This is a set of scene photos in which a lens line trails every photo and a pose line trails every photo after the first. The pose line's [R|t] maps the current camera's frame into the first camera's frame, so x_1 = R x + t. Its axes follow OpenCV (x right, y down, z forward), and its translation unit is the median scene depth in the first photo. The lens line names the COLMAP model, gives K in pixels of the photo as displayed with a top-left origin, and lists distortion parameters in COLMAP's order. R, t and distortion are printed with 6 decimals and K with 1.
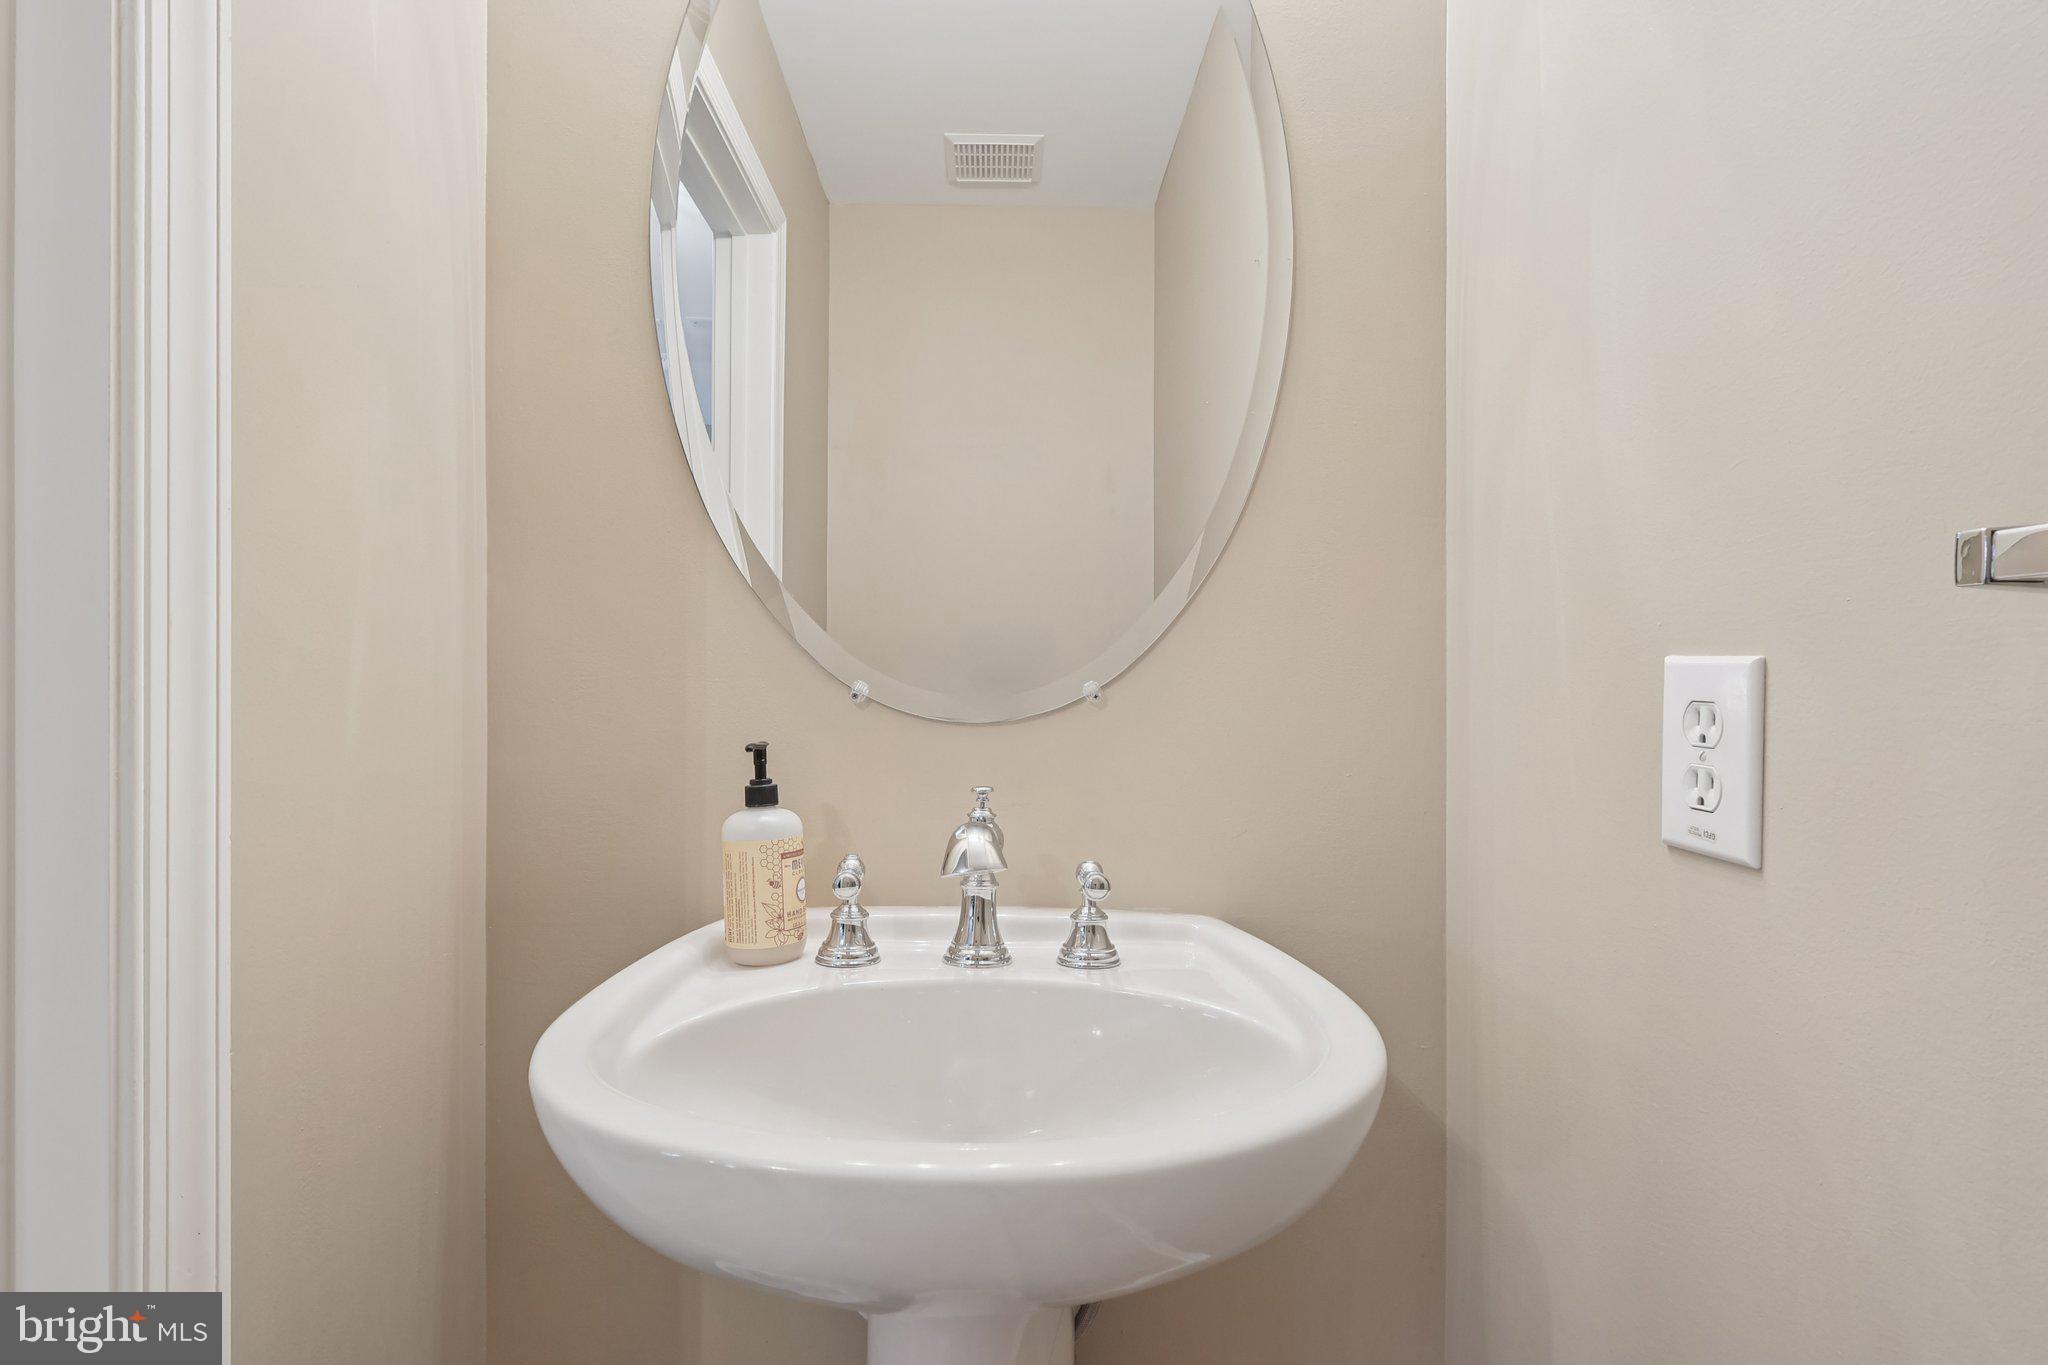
lens RADIAL K [[979.2, 0, 1024.0], [0, 979.2, 682.5], [0, 0, 1]] dist [-0.001412, -0.000053]
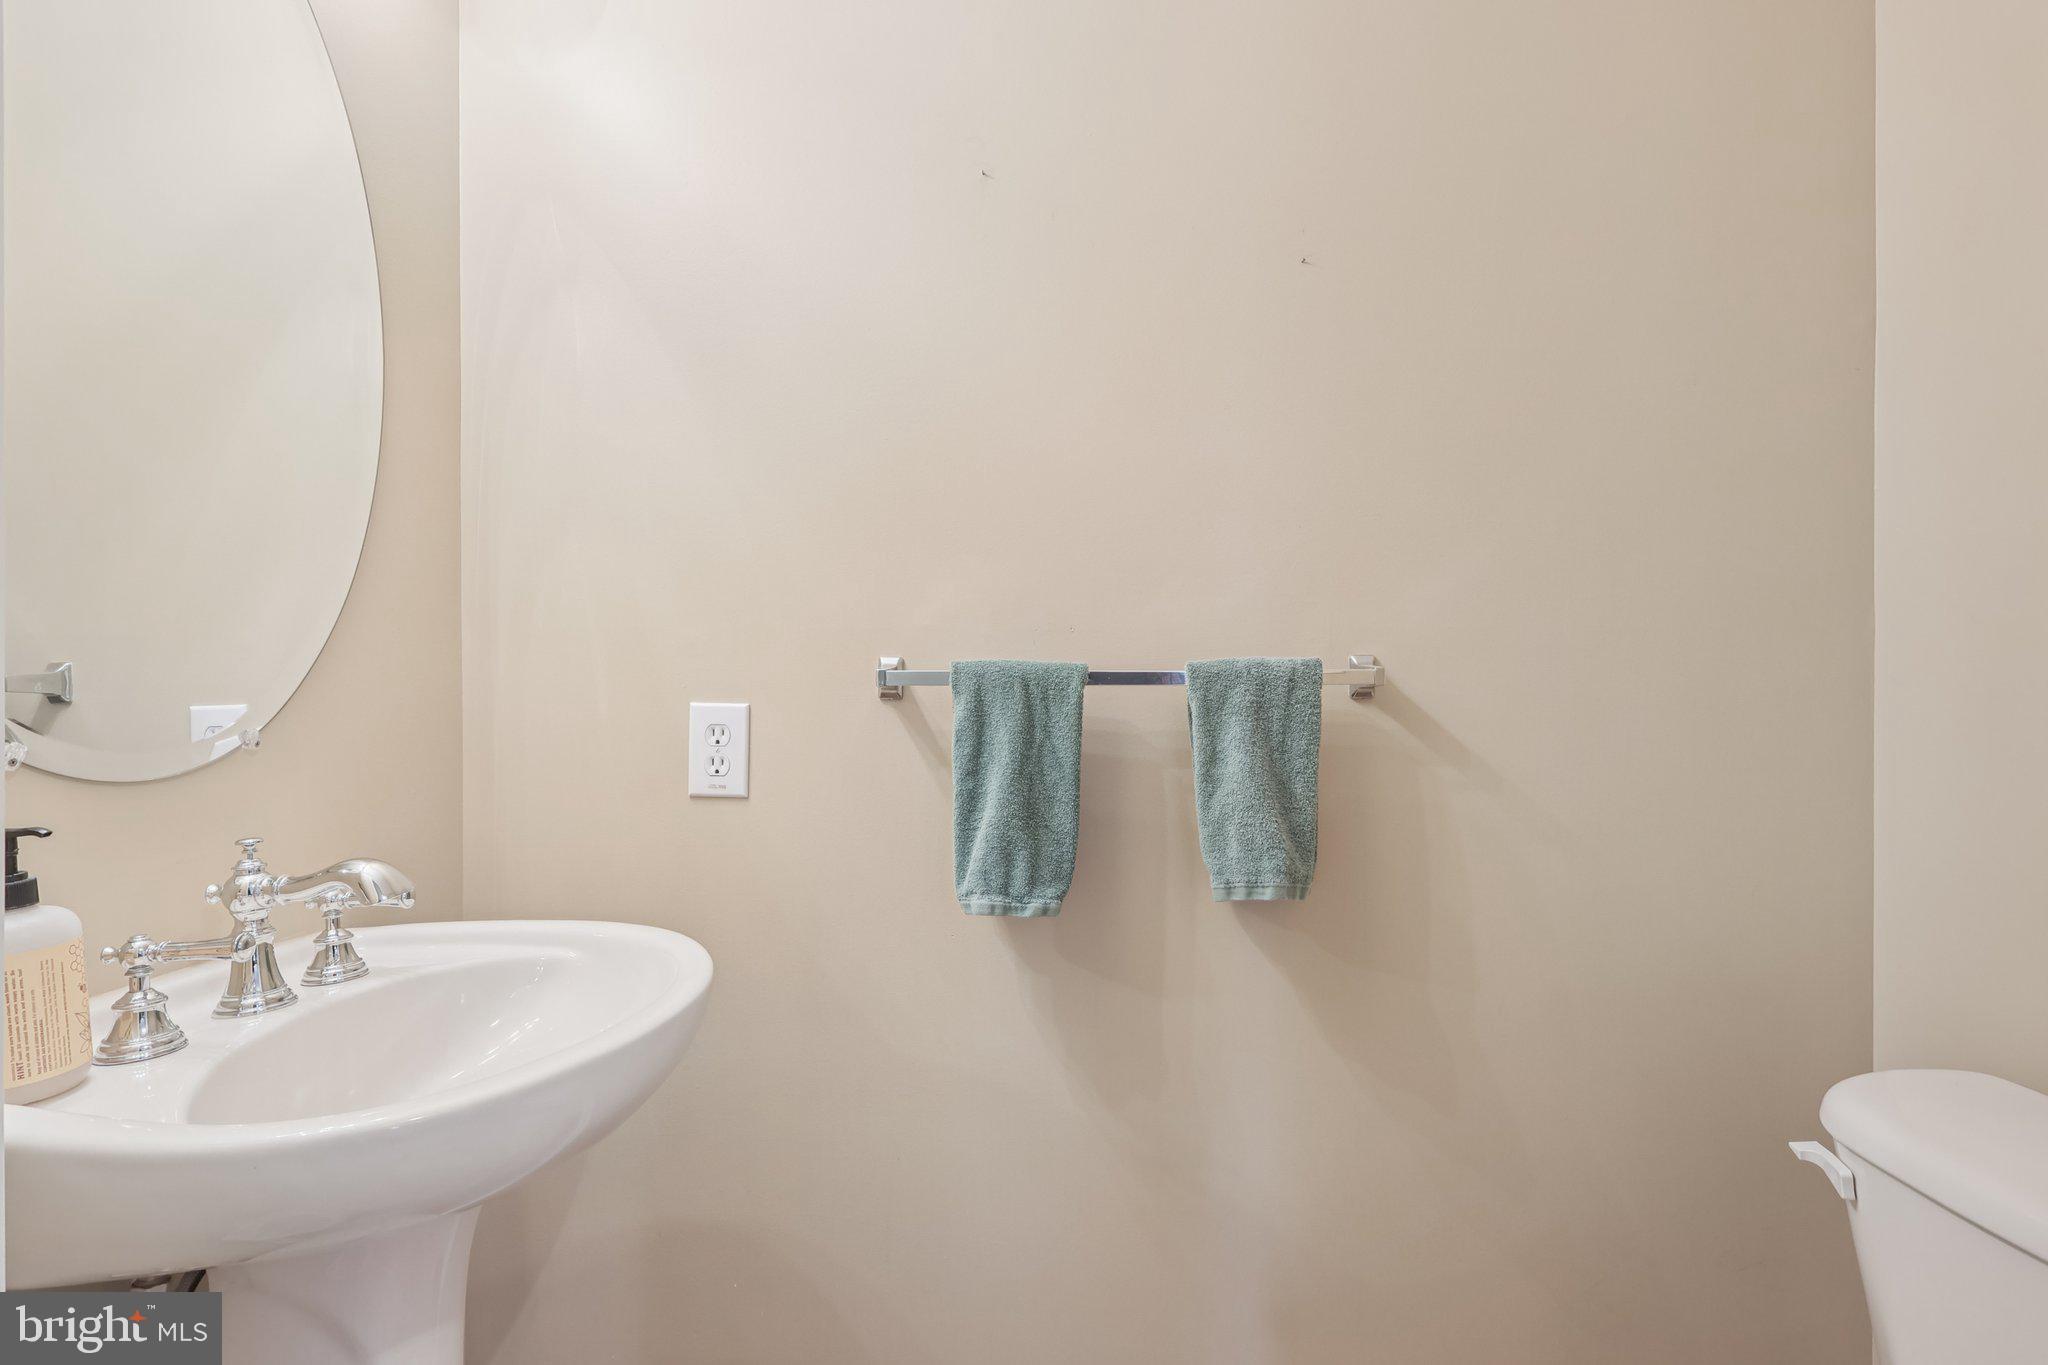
lens RADIAL K [[977.2, 0, 1024.0], [0, 977.2, 682.5], [0, 0, 1]] dist [0.025449, 0.000060]
pose [[0.100098, -0.006966, 0.994953, -1.284349], [0.003001, 0.999973, 0.006699, -0.079883], [-0.994973, 0.002315, 0.100117, 0.114036]]
